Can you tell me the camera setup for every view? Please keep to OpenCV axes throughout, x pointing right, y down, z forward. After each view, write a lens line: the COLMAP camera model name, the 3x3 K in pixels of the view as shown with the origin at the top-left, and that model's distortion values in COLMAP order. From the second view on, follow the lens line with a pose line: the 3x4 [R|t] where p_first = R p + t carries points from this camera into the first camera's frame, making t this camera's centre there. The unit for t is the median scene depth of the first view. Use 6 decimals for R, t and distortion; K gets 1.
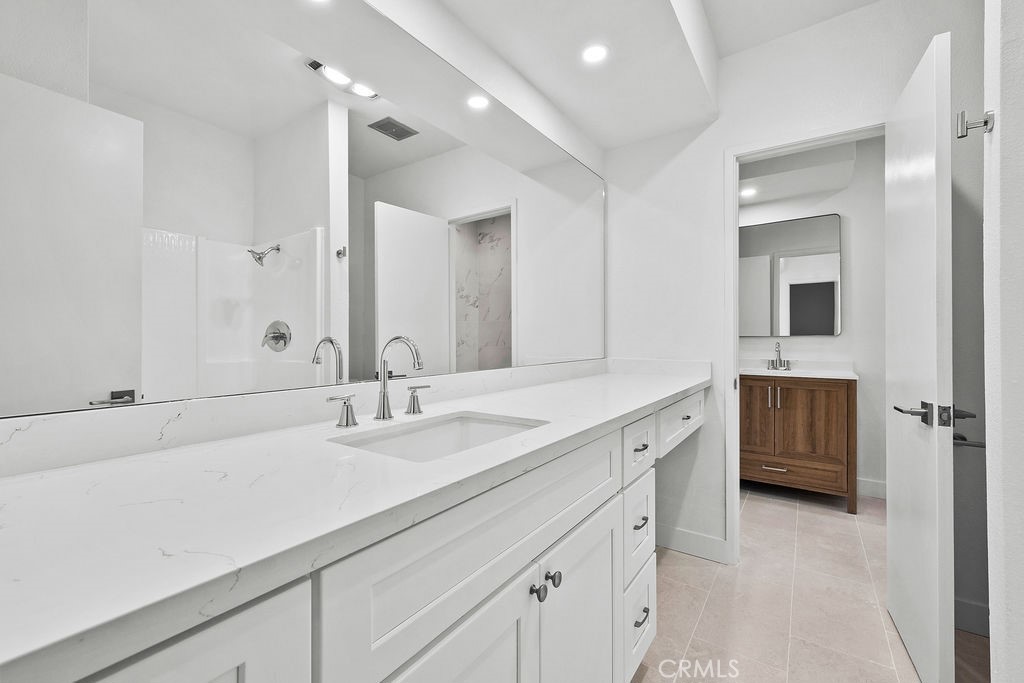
lens RADIAL K [[431.7, 0, 512.0], [0, 431.7, 341.5], [0, 0, 1]] dist [-0.002205, -0.000114]
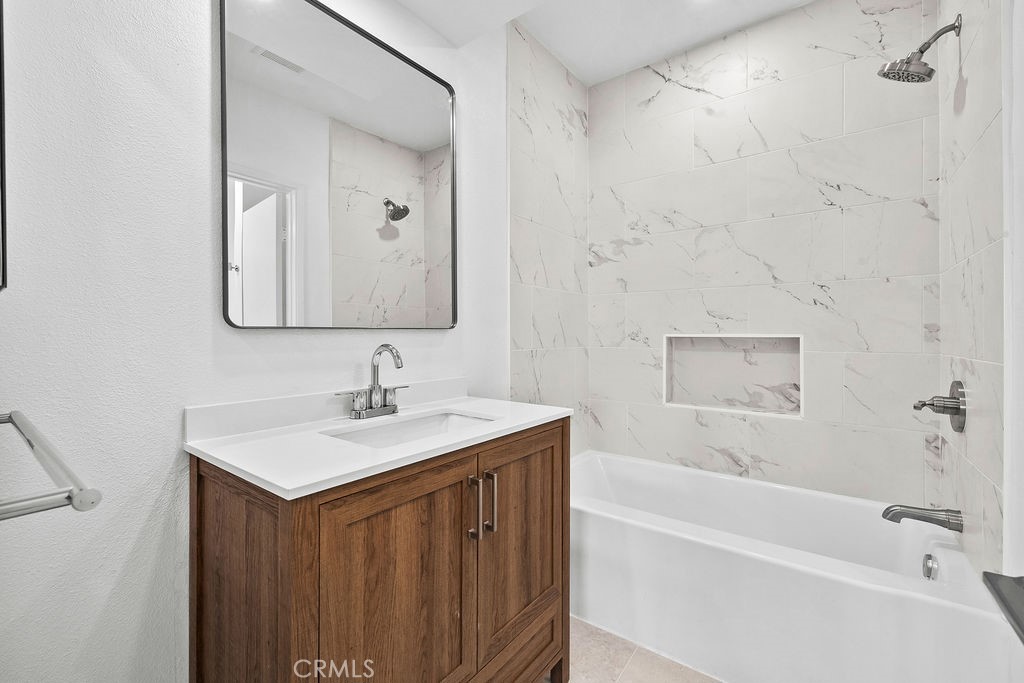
lens RADIAL K [[431.7, 0, 512.0], [0, 431.7, 341.5], [0, 0, 1]] dist [-0.002205, -0.000114]
pose [[0.035525, -0.007488, 0.999341, 0.276338], [0.011270, 0.999911, 0.007092, -0.002620], [-0.999305, 0.011011, 0.035606, 0.995411]]
